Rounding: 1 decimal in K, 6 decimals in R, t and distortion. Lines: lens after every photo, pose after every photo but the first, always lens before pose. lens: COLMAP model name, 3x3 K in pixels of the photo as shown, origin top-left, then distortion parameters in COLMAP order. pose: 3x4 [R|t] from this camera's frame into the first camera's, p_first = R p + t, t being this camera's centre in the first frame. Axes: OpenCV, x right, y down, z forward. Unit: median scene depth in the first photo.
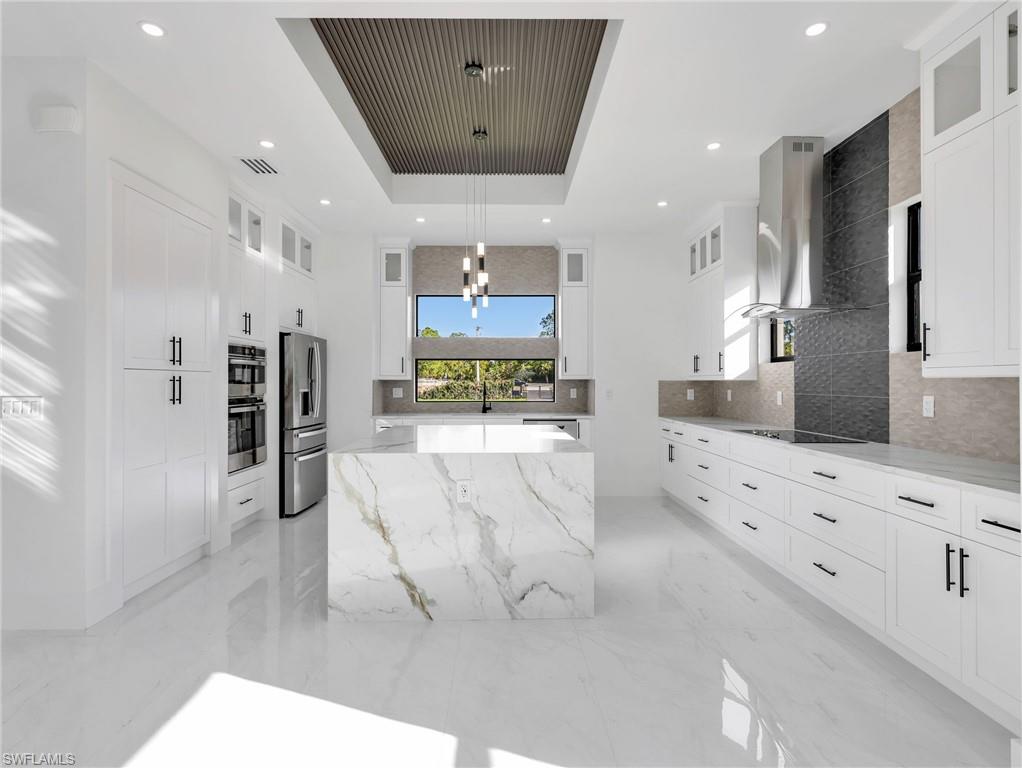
lens RADIAL K [[538.9, 0, 514.0], [0, 538.9, 379.3], [0, 0, 1]] dist [-0.000261, 0.001279]
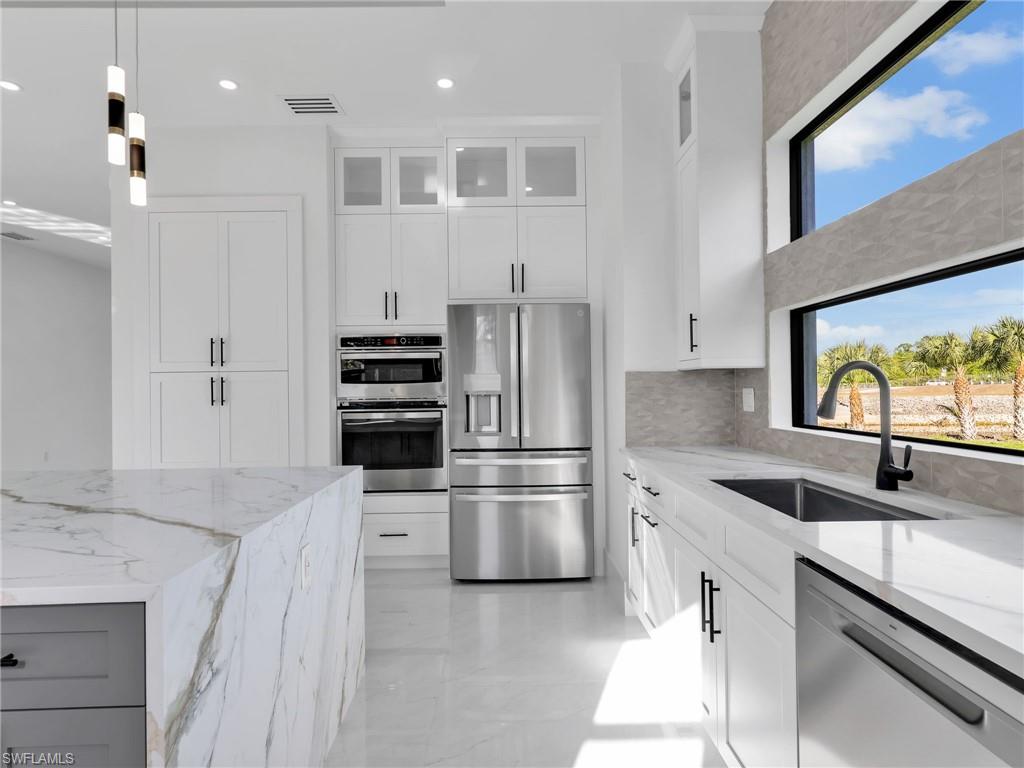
lens RADIAL K [[540.0, 0, 515.0], [0, 540.0, 379.3], [0, 0, 1]] dist [-0.000261, 0.001279]
pose [[-0.009672, -0.014461, -0.999849, 0.360640], [0.018428, 0.999723, -0.014638, 0.022059], [0.999783, -0.018567, -0.009403, 1.523336]]
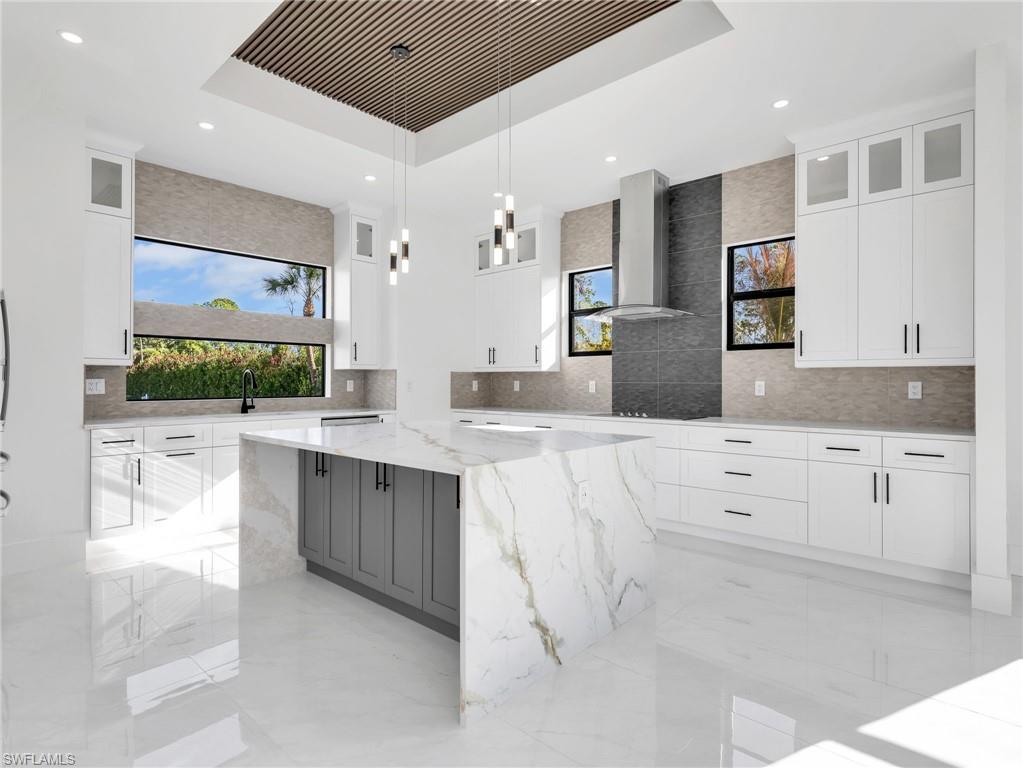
lens RADIAL K [[539.5, 0, 514.5], [0, 539.5, 379.3], [0, 0, 1]] dist [-0.000261, 0.001279]
pose [[0.685351, 0.002872, 0.728207, -0.621550], [-0.006138, 0.999979, 0.001834, 0.023047], [-0.728187, -0.005726, 0.685354, 0.410130]]
